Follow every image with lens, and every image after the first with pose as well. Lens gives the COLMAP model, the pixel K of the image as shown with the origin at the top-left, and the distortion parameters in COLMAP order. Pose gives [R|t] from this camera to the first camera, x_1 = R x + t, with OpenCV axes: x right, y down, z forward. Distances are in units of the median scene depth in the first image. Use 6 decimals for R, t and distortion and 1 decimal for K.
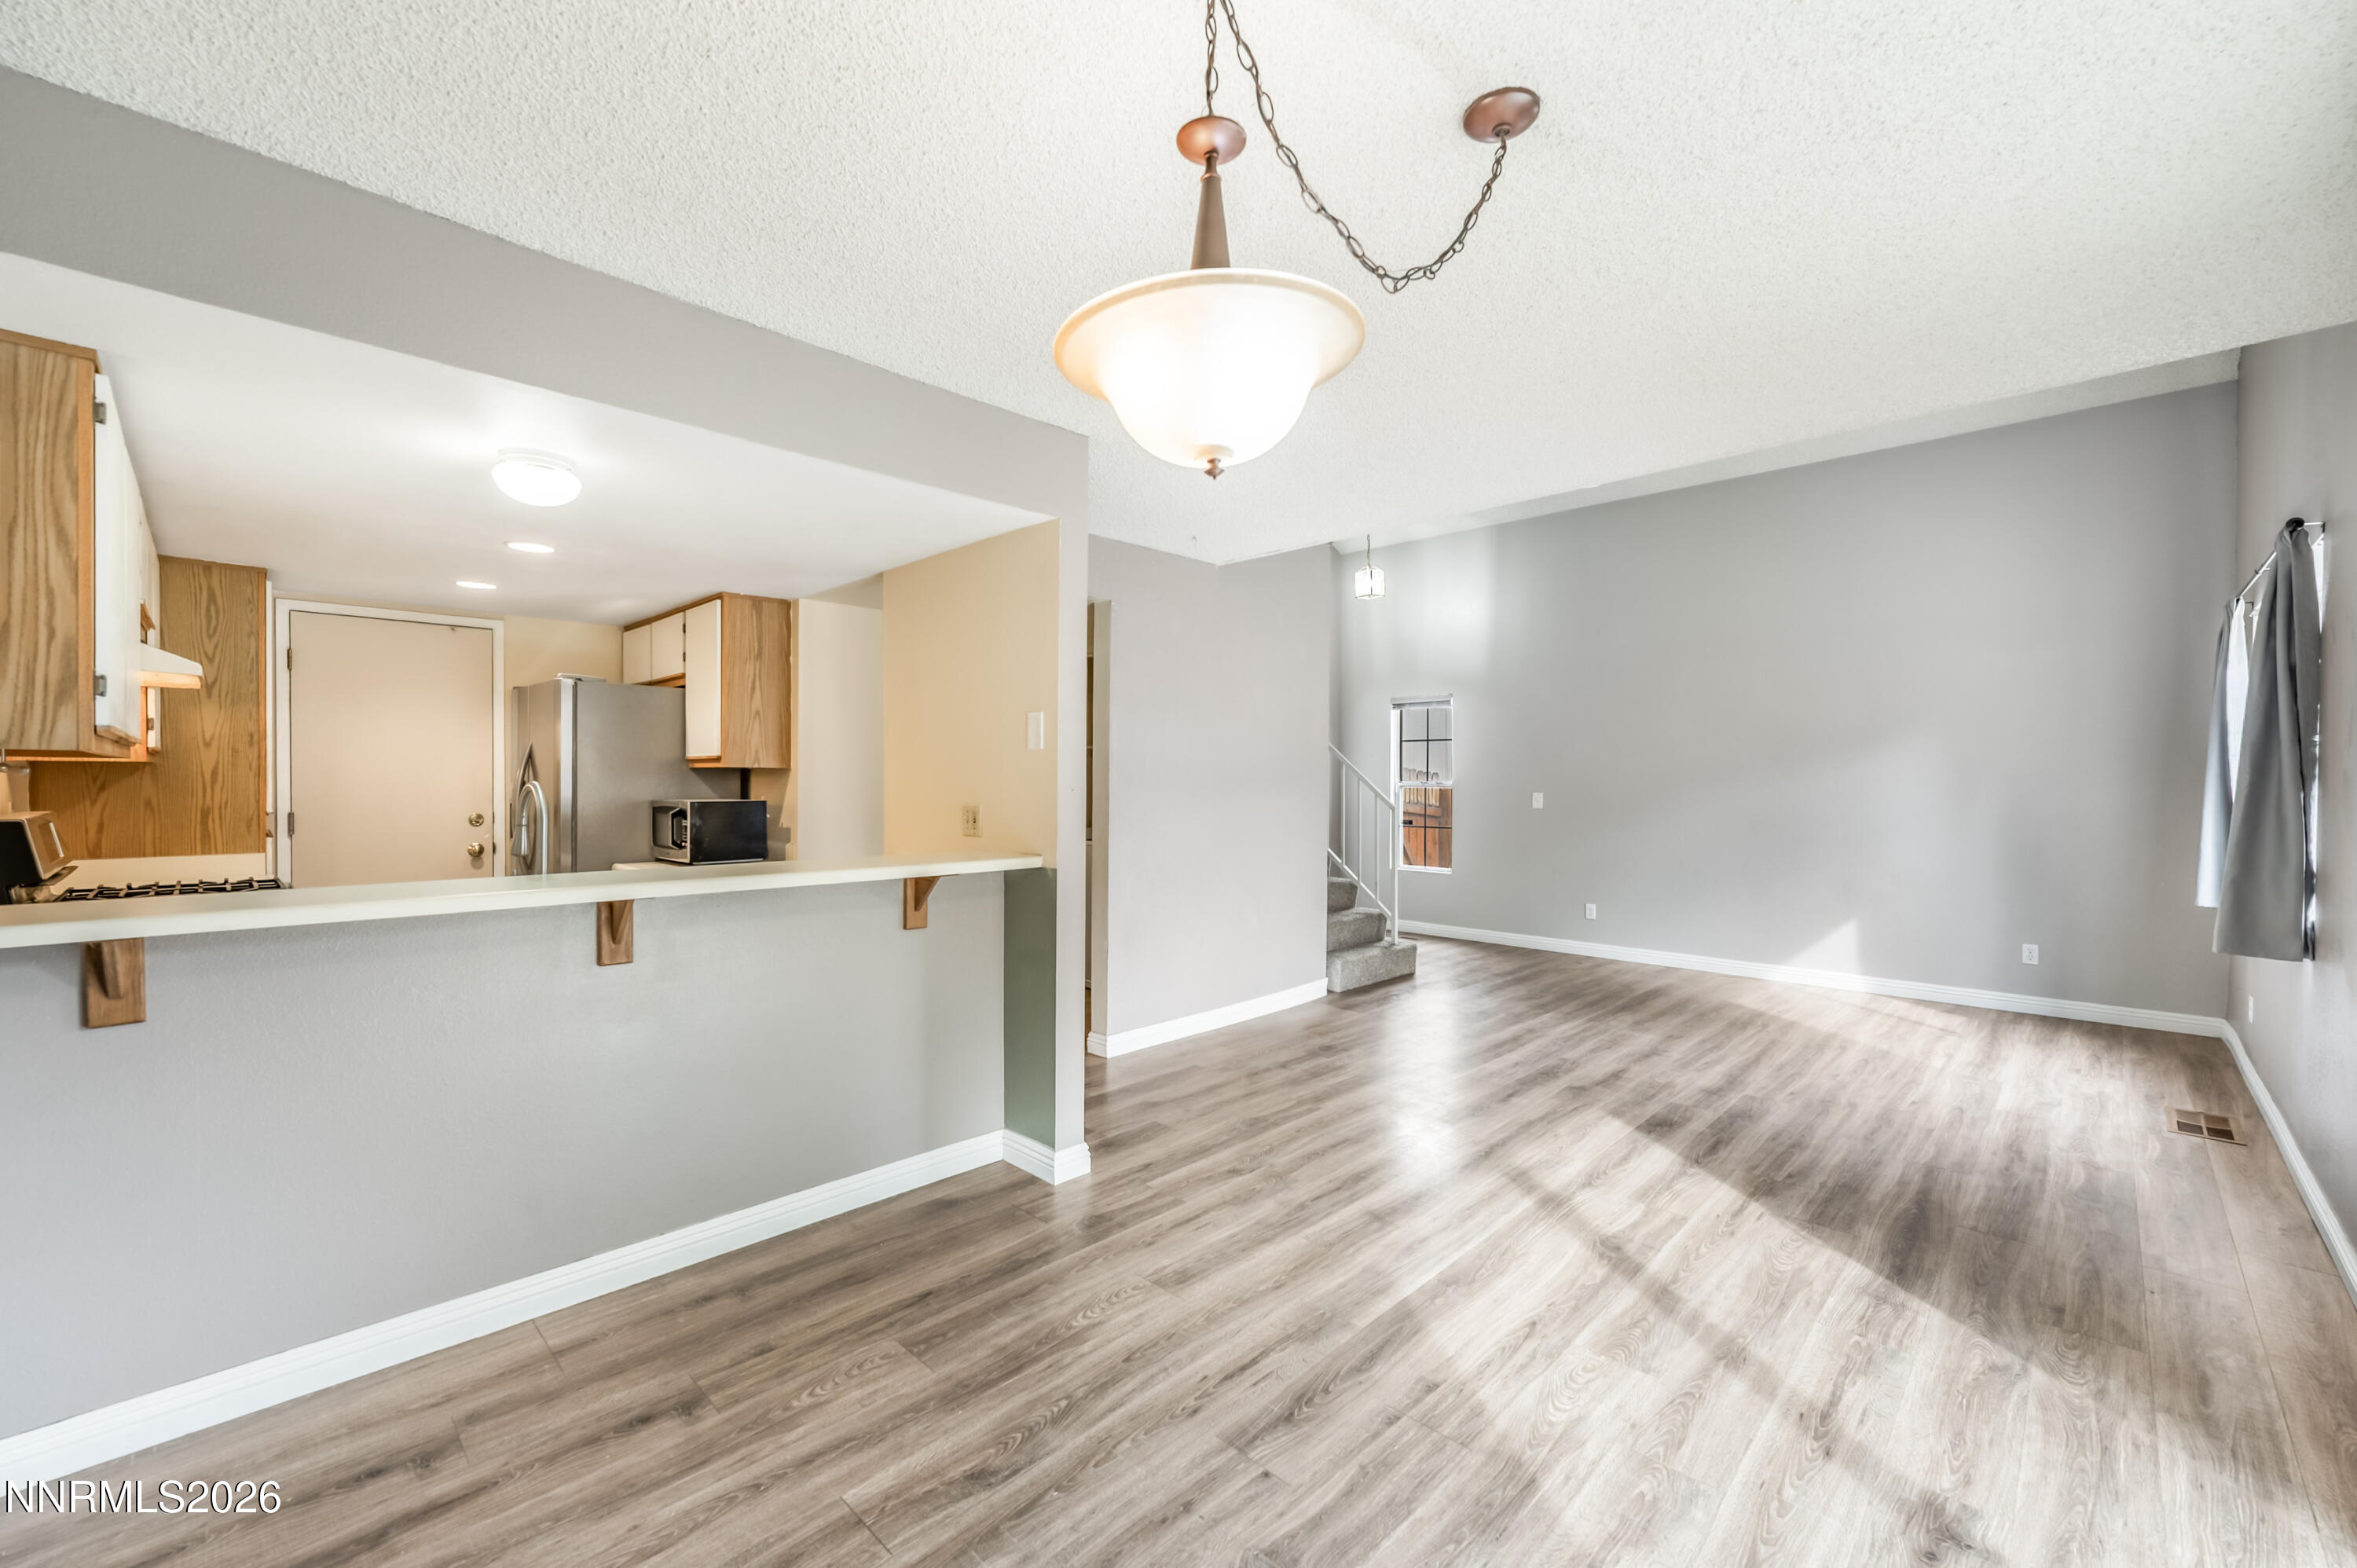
lens RADIAL K [[941.8, 0, 1171.5], [0, 941.8, 788.5], [0, 0, 1]] dist [0.000186, 0.000239]
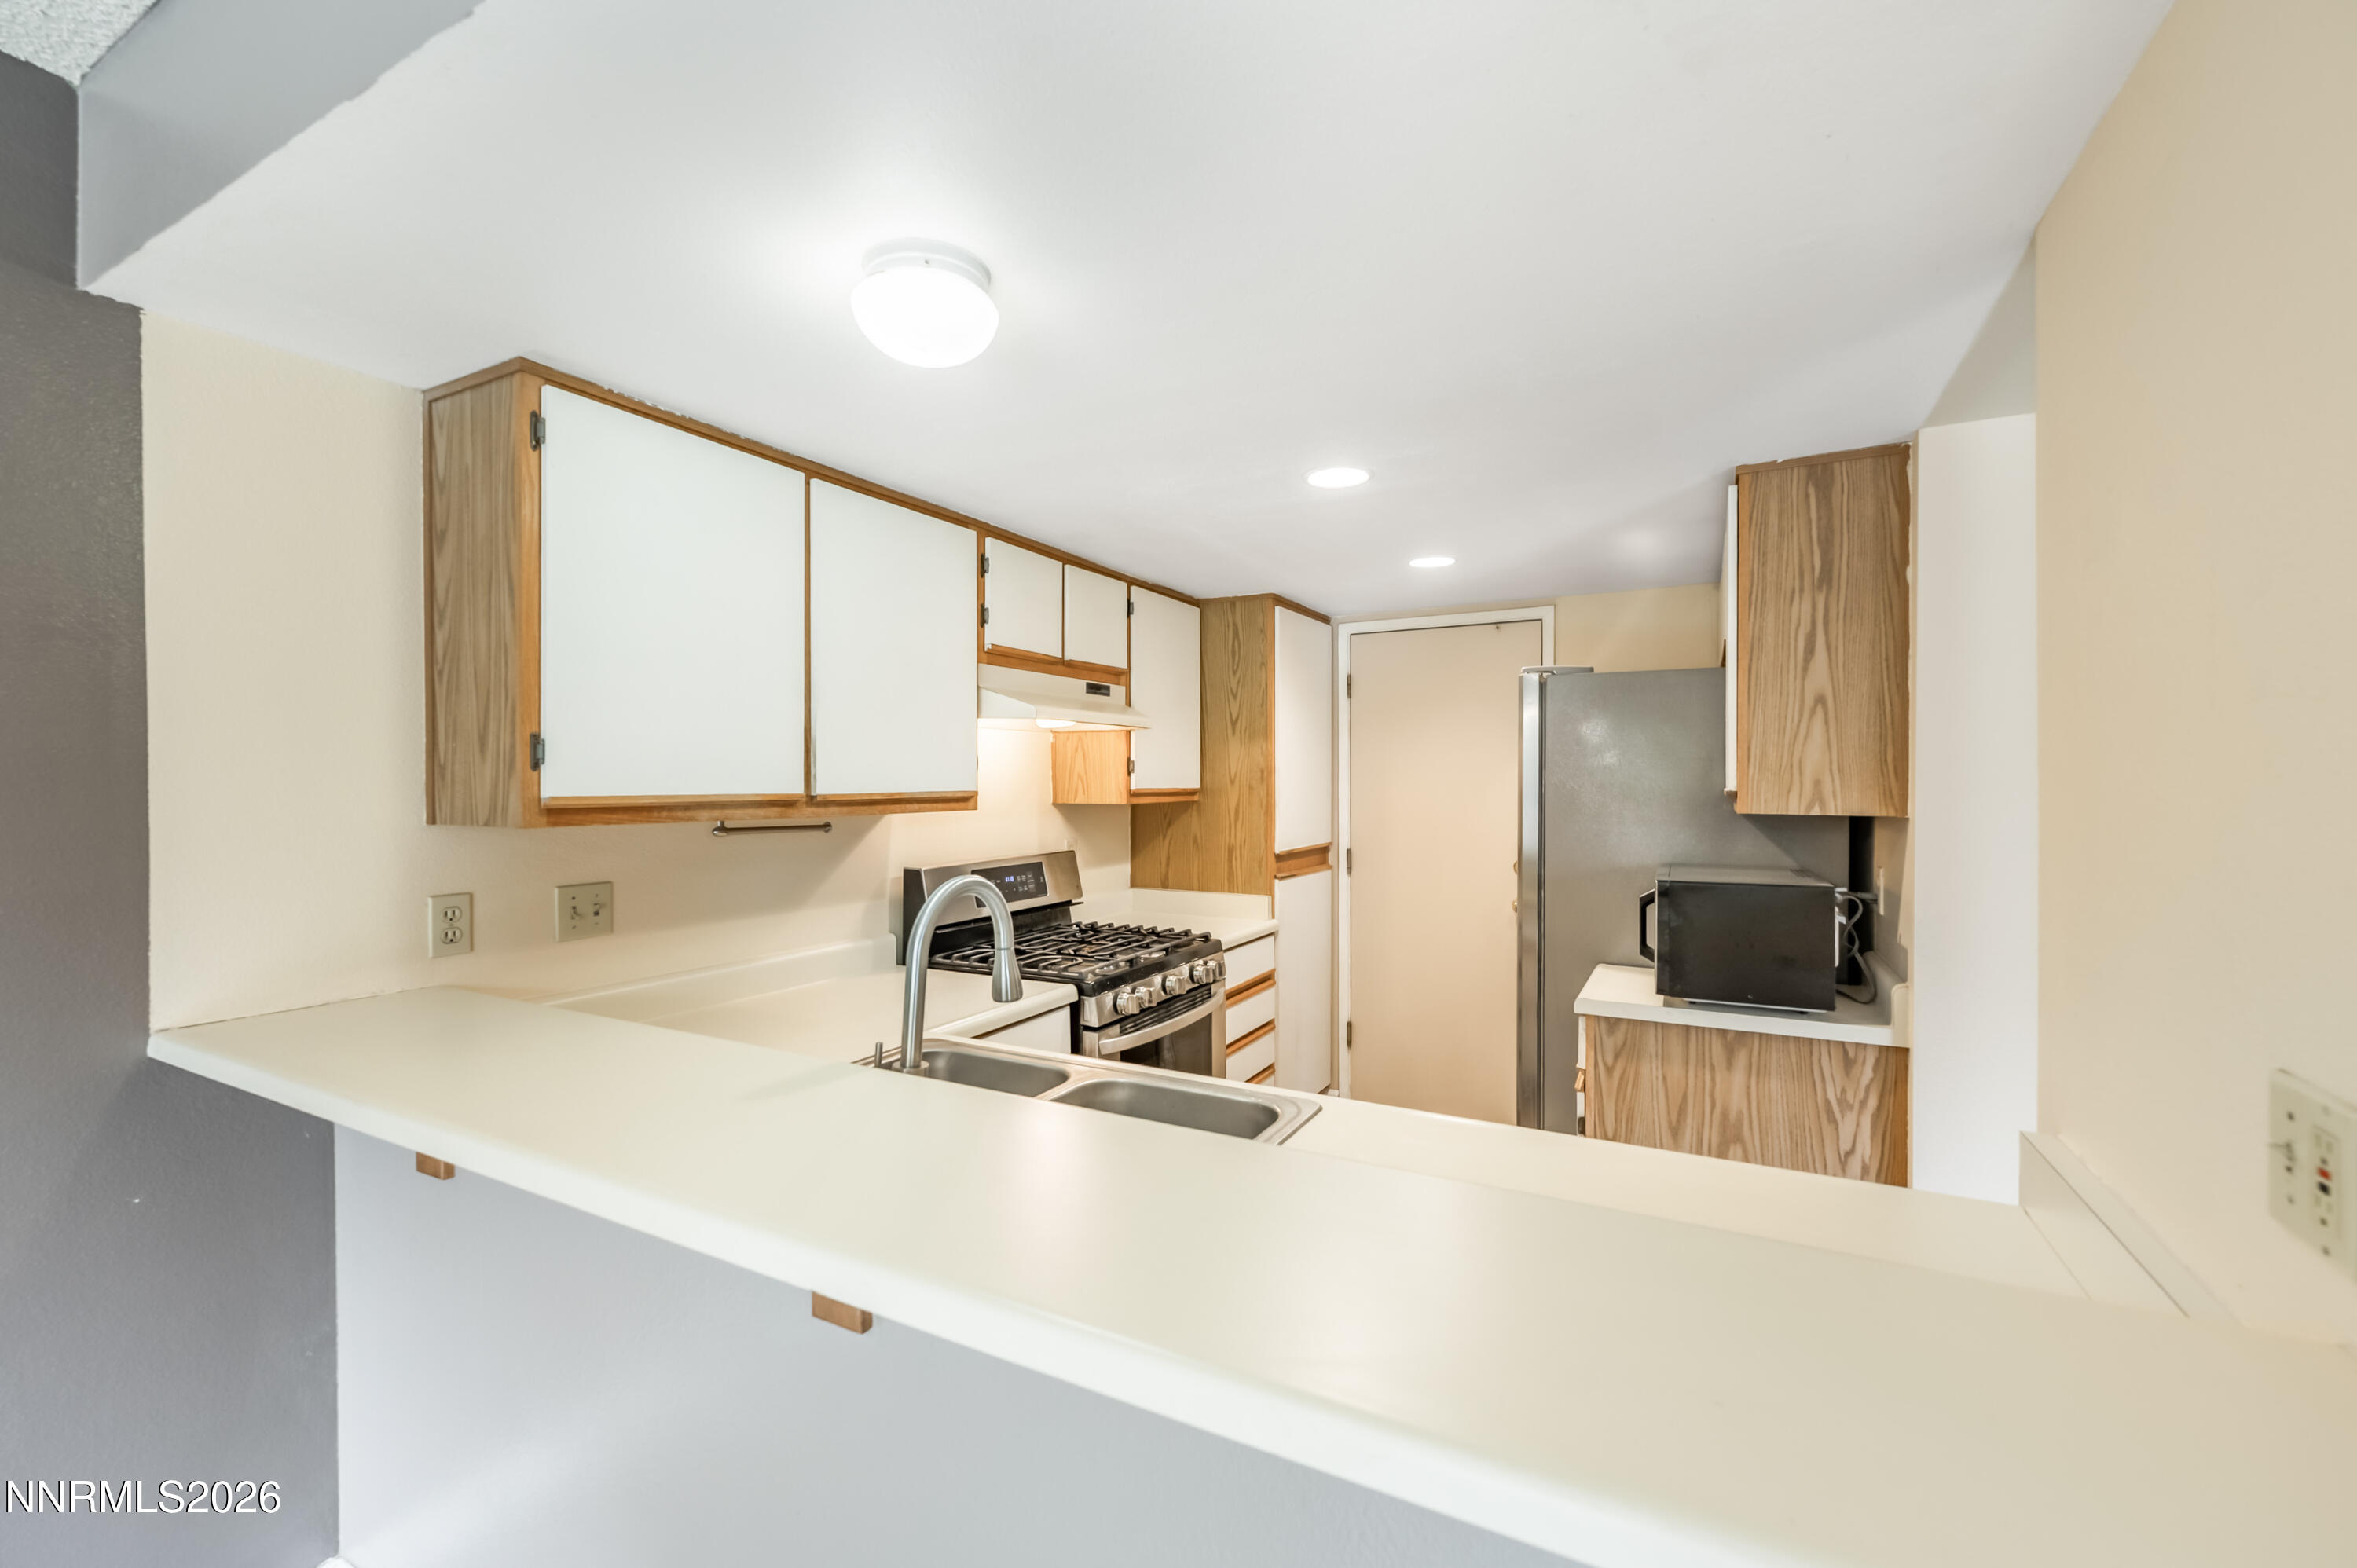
lens RADIAL K [[954.3, 0, 1167.2], [0, 954.3, 787.3], [0, 0, 1]] dist [0.000859, -0.000124]
pose [[0.274047, 0.002542, -0.961713, -0.079778], [-0.006935, 0.999976, 0.000667, -0.042567], [0.961691, 0.006486, 0.274058, 0.685229]]
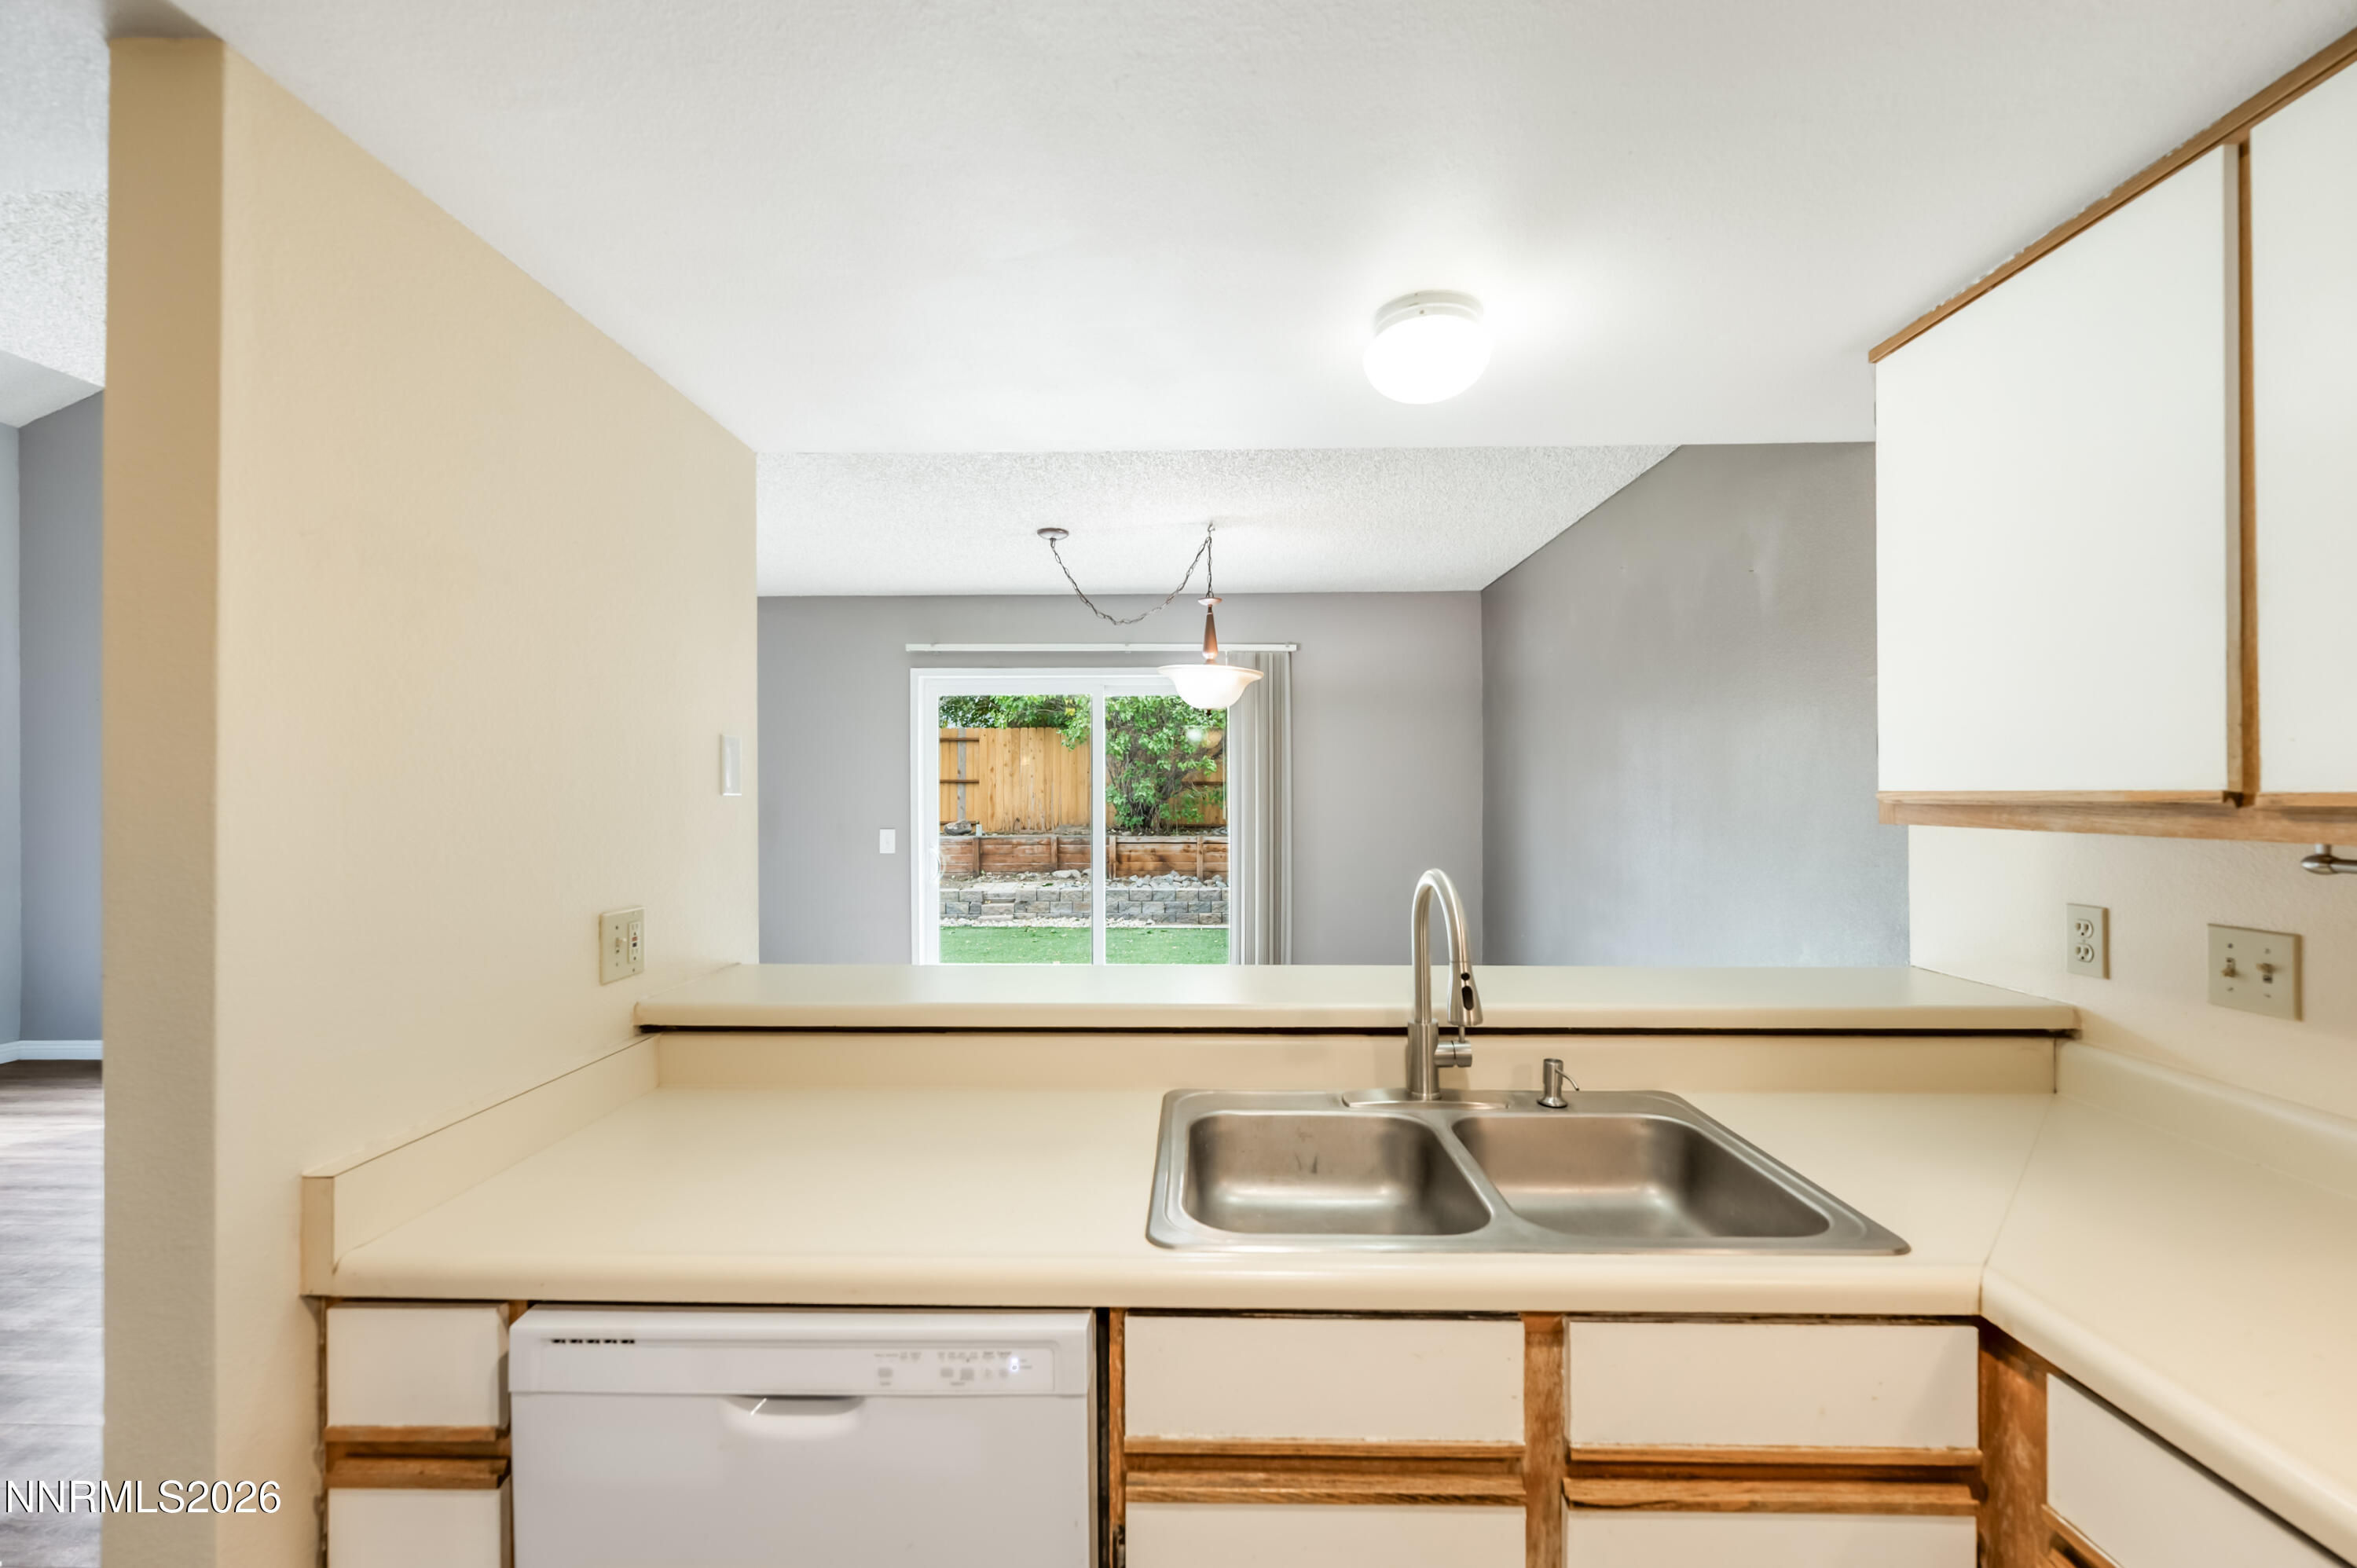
lens RADIAL K [[987.8, 0, 1174.8], [0, 987.8, 787.8], [0, 0, 1]] dist [-0.002973, -0.000101]
pose [[-0.689052, 0.002153, 0.724709, -0.696889], [0.005669, 0.999981, 0.002420, -0.040243], [-0.724690, 0.005776, -0.689051, 1.065378]]
